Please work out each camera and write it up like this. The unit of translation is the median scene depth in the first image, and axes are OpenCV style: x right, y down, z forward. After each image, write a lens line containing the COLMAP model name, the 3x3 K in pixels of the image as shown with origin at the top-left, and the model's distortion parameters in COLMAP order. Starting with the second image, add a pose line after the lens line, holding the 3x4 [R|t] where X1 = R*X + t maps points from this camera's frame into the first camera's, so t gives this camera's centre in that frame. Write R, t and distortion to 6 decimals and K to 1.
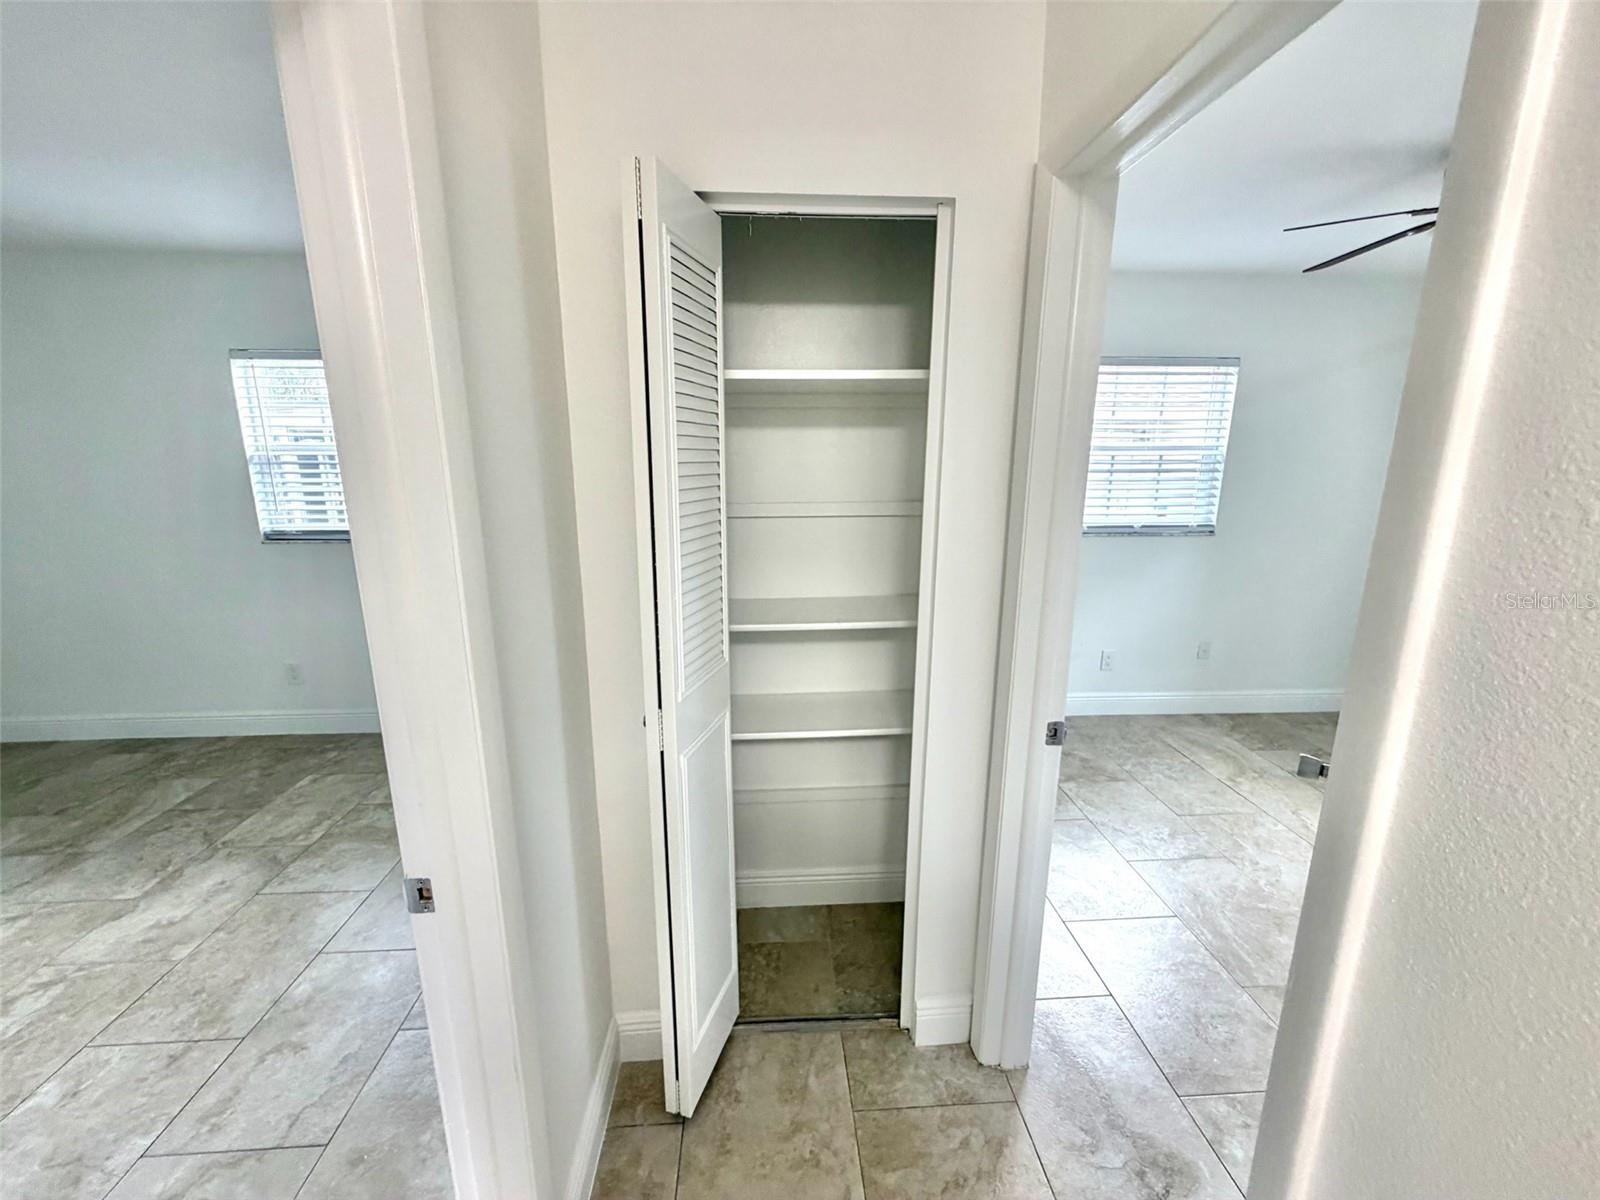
lens RADIAL K [[636.9, 0, 791.9], [0, 636.9, 598.4], [0, 0, 1]] dist [-0.002542, 0.001190]
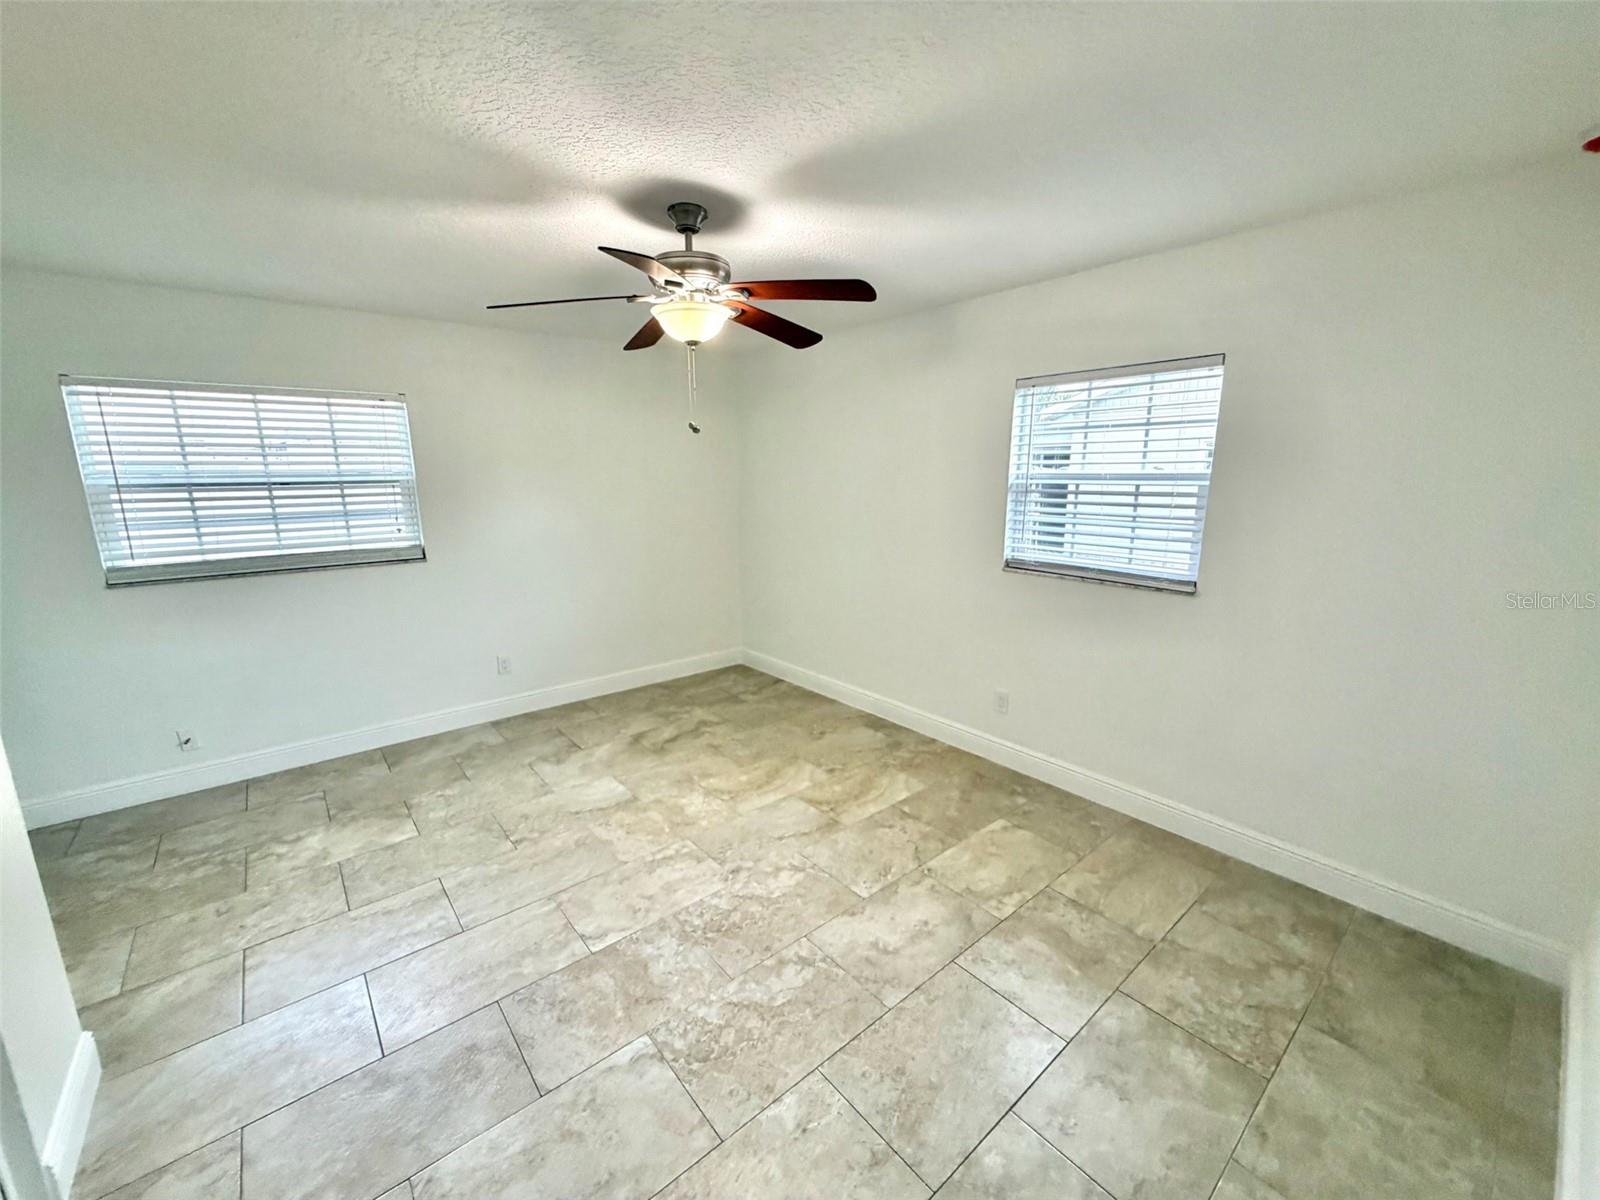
lens RADIAL K [[636.9, 0, 809.6], [0, 636.9, 600.3], [0, 0, 1]] dist [-0.002542, 0.001190]
pose [[0.604164, 0.161616, -0.780299, -0.260514], [-0.180274, 0.981550, 0.063718, -0.057344], [0.776201, 0.102172, 0.622152, 0.163697]]
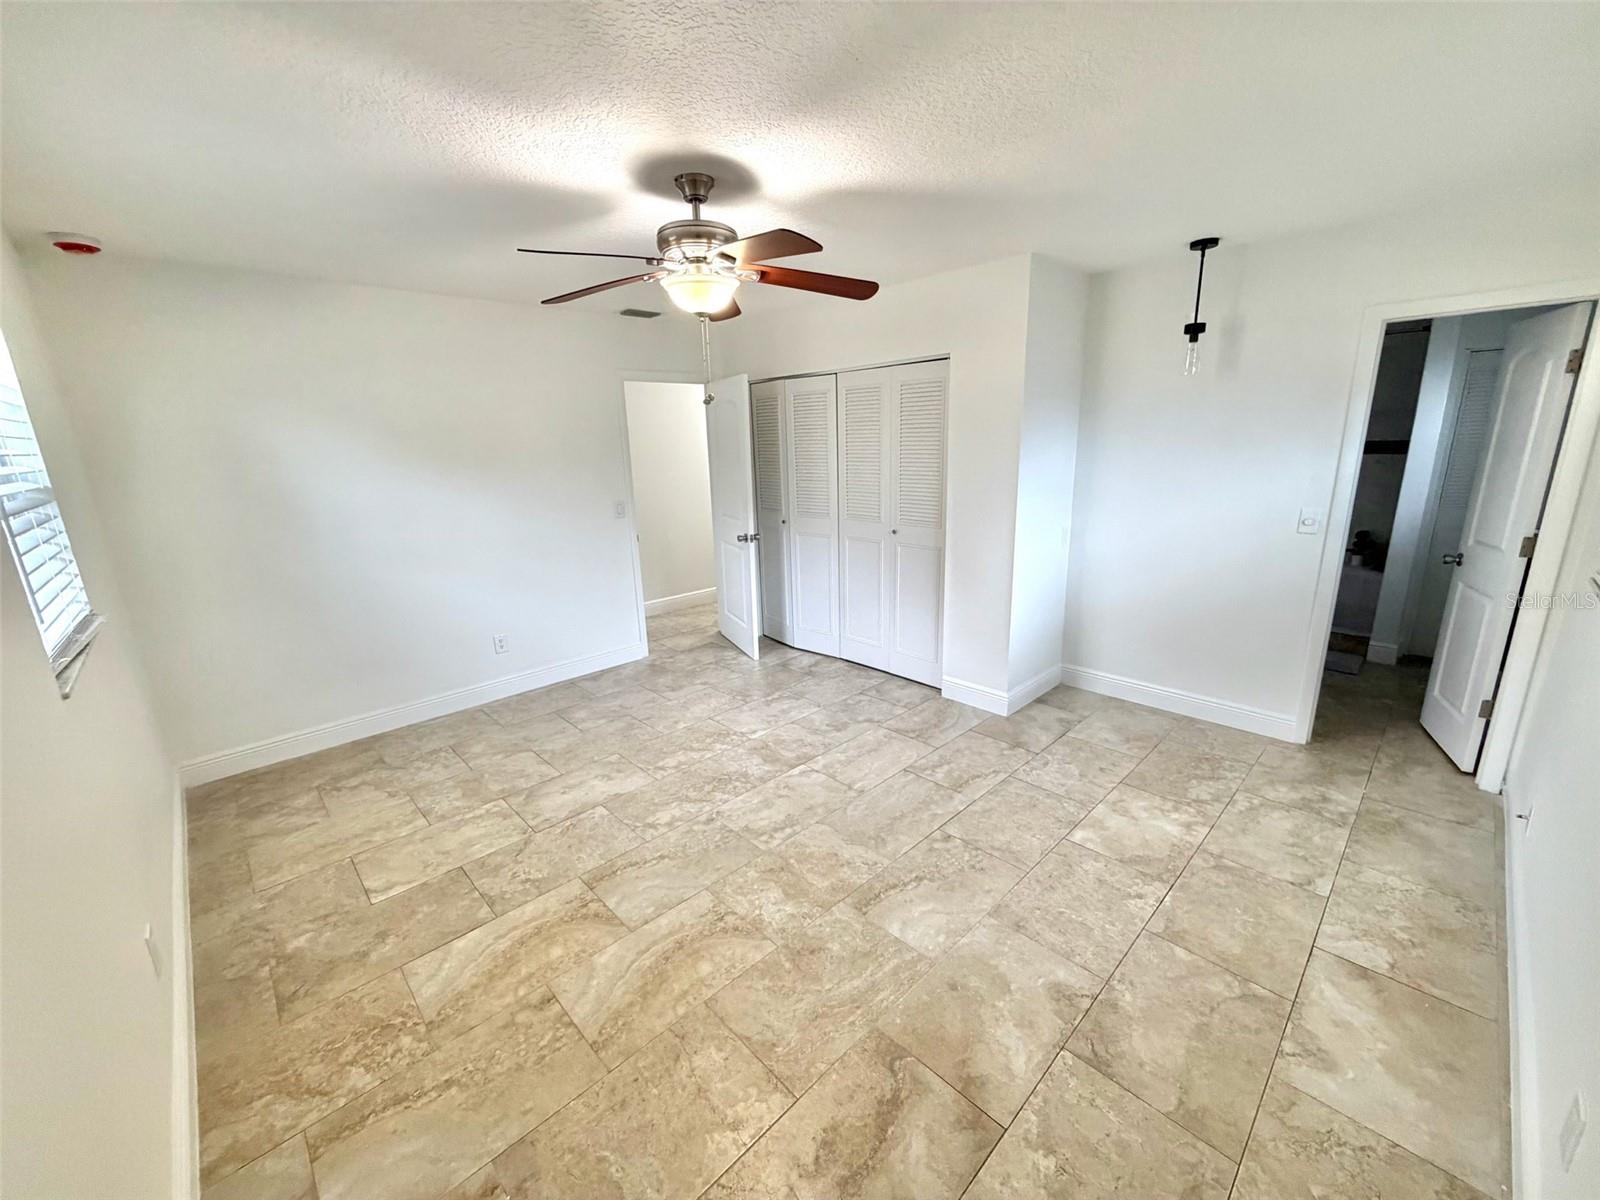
lens RADIAL K [[636.9, 0, 795.1], [0, 636.9, 603.7], [0, 0, 1]] dist [-0.002542, 0.001190]
pose [[-0.641891, -0.170531, 0.747593, -1.706514], [0.206964, 0.900242, 0.383053, -0.240515], [-0.738338, 0.400603, -0.542563, 0.975833]]
